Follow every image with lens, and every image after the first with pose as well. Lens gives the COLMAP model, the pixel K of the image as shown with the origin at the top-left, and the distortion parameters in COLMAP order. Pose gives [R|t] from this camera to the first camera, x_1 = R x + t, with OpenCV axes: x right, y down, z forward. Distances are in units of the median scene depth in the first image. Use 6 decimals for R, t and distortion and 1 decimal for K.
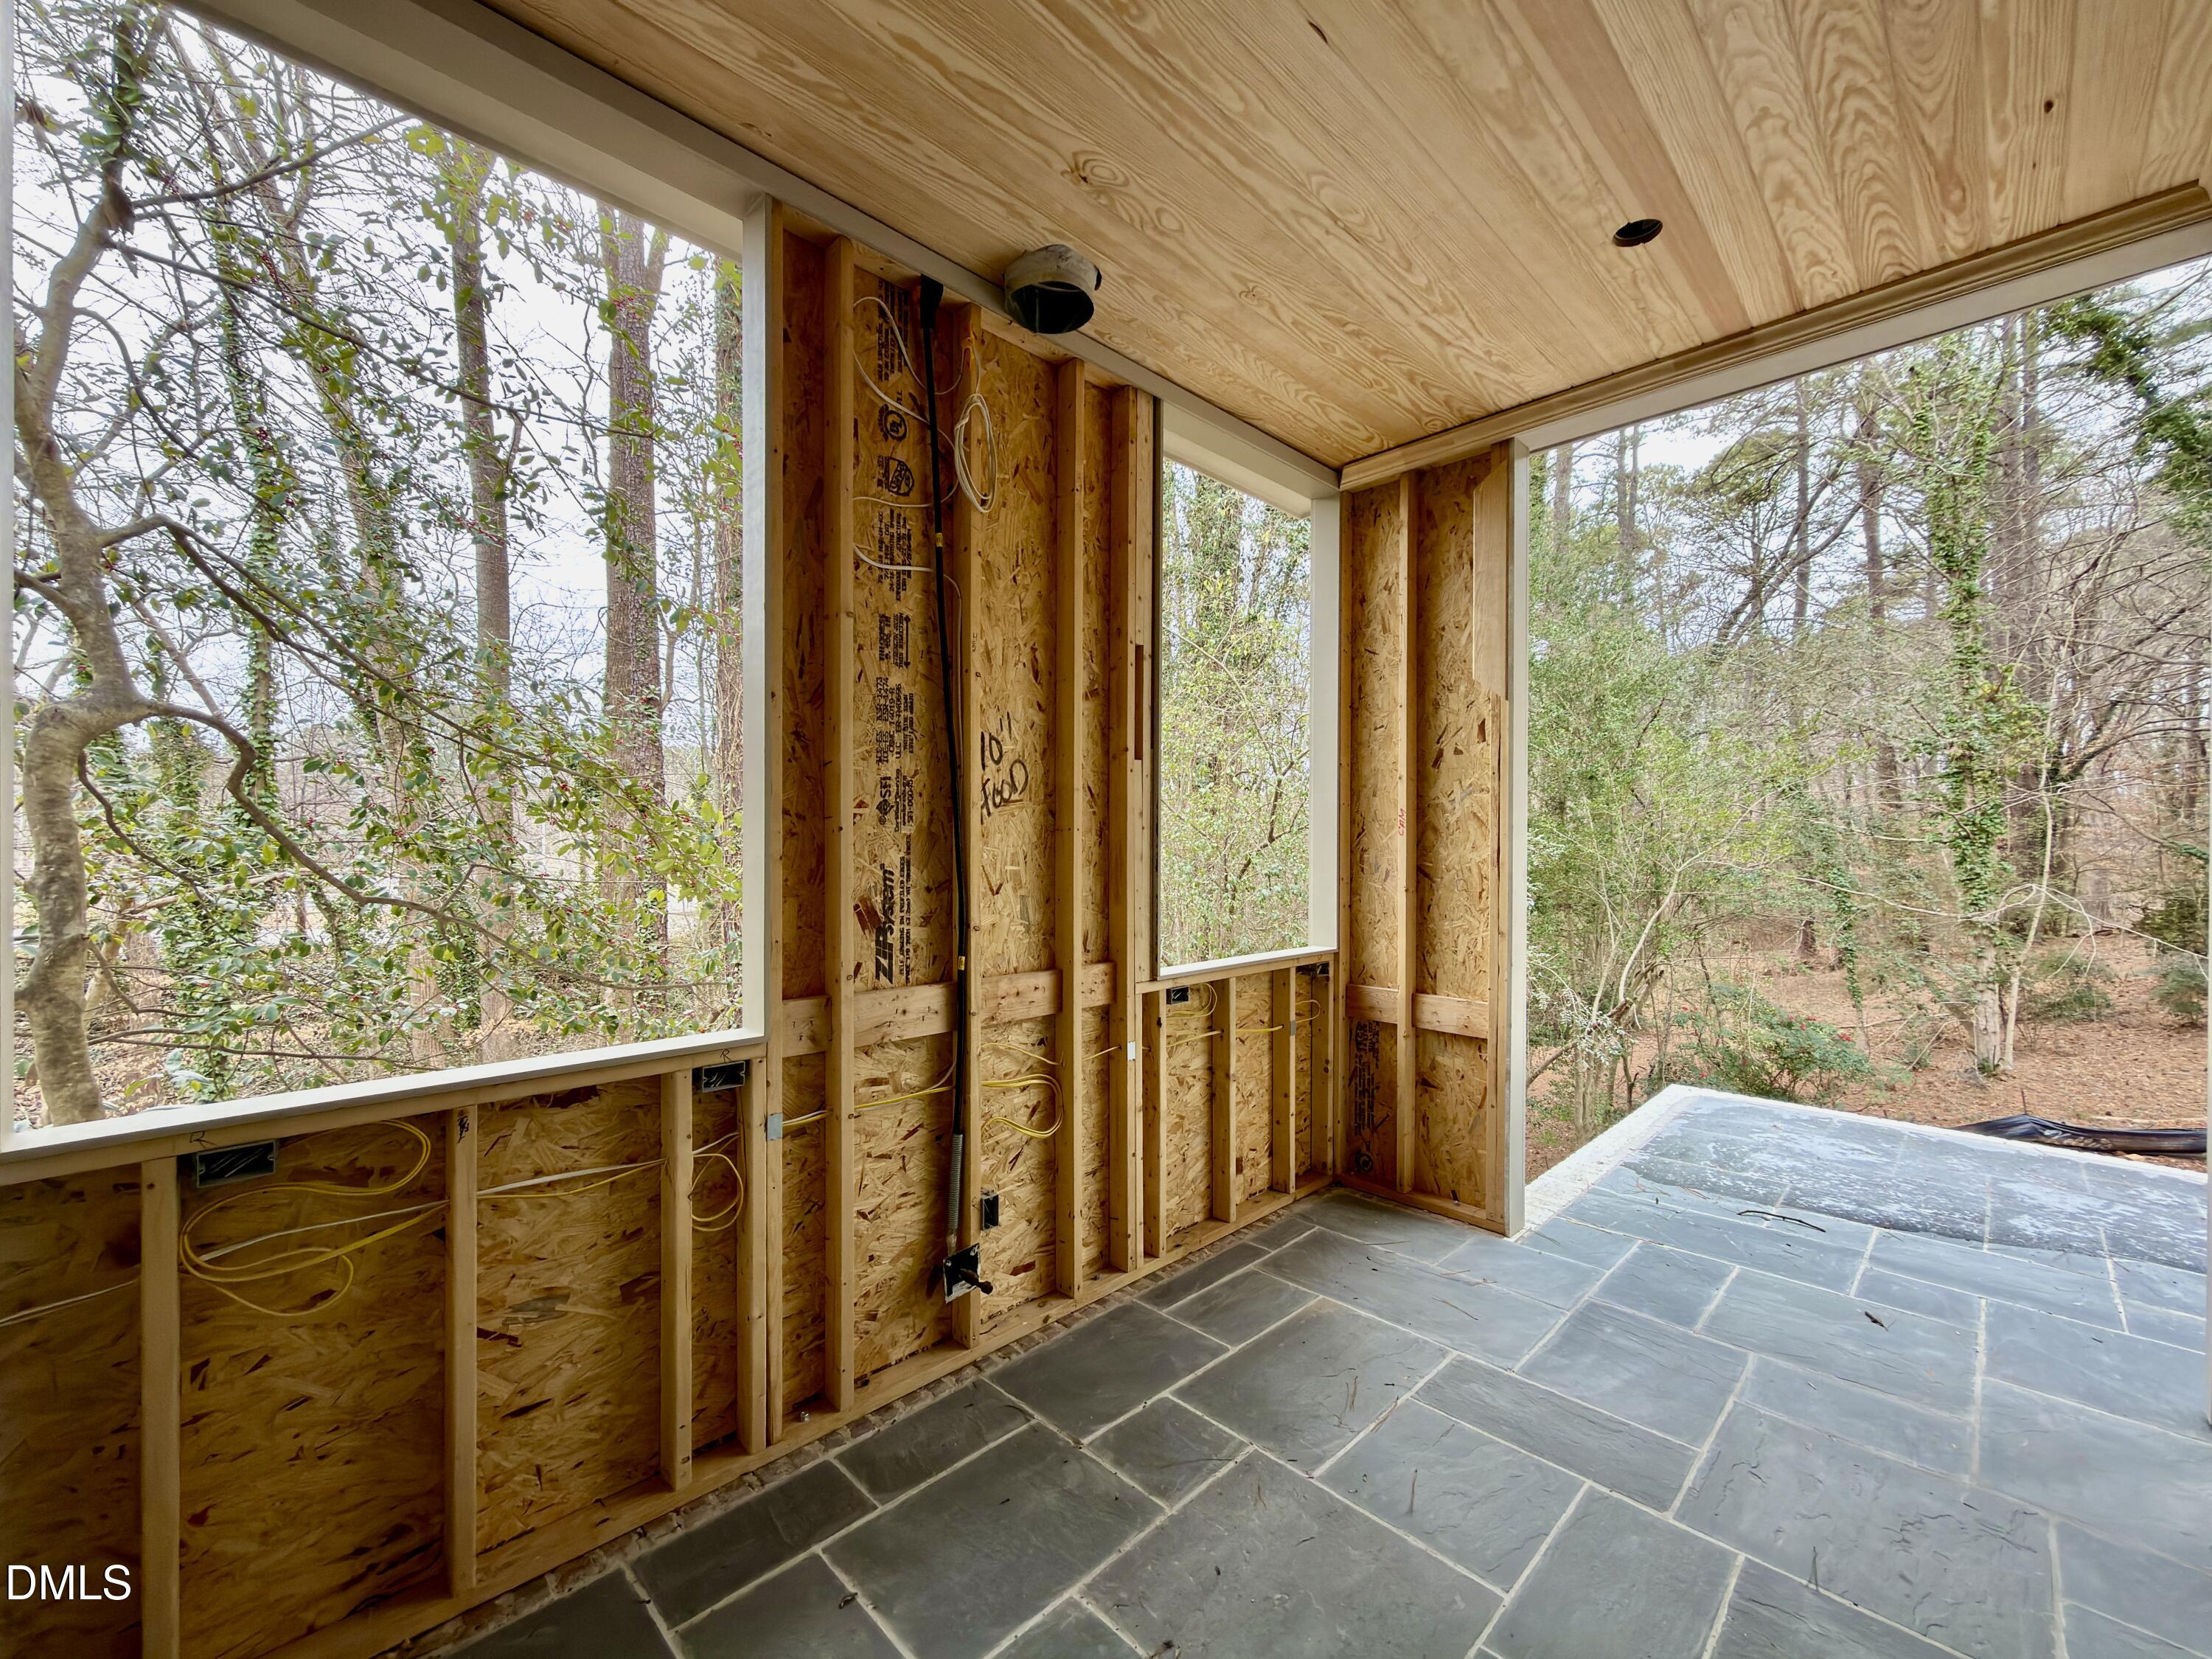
lens RADIAL K [[881.6, 0, 1109.5], [0, 881.6, 845.5], [0, 0, 1]] dist [-0.000338, -0.000098]
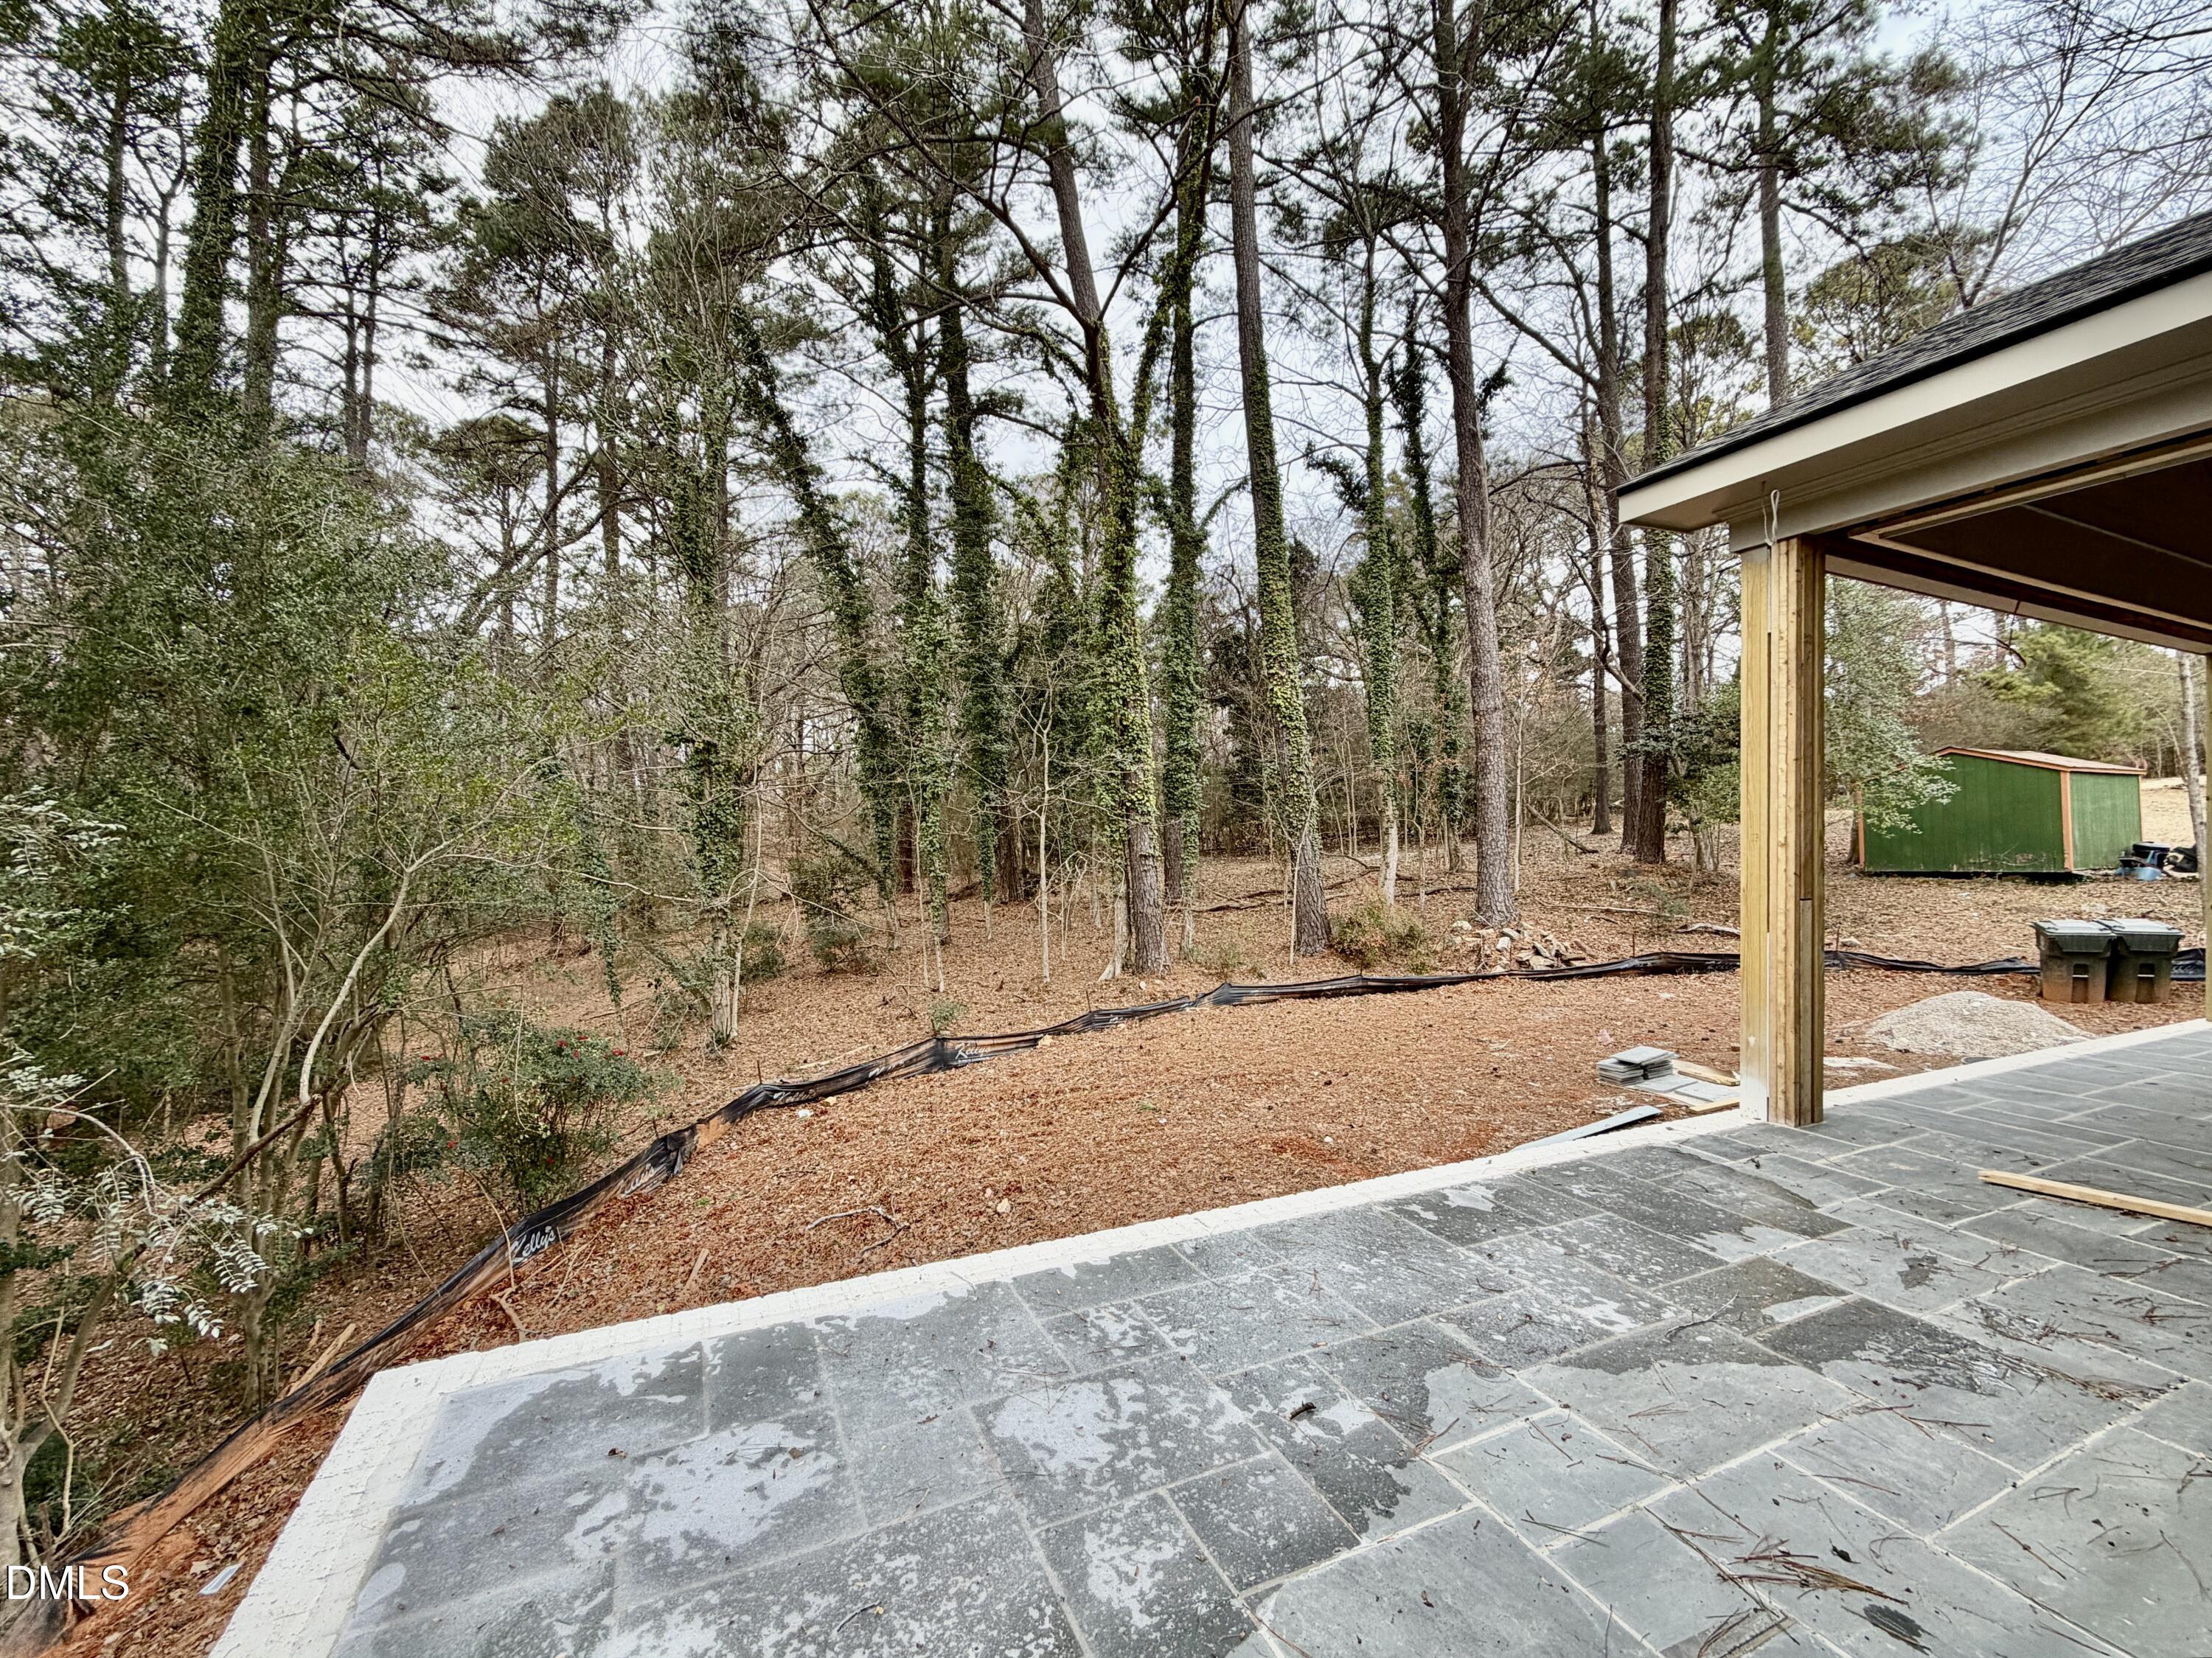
lens RADIAL K [[881.6, 0, 1101.1], [0, 881.6, 839.2], [0, 0, 1]] dist [-0.000338, -0.000098]
pose [[0.337146, -0.004246, 0.941443, 0.131147], [0.000113, 0.999990, 0.004470, 0.001590], [-0.941452, -0.001401, 0.337143, 0.193158]]
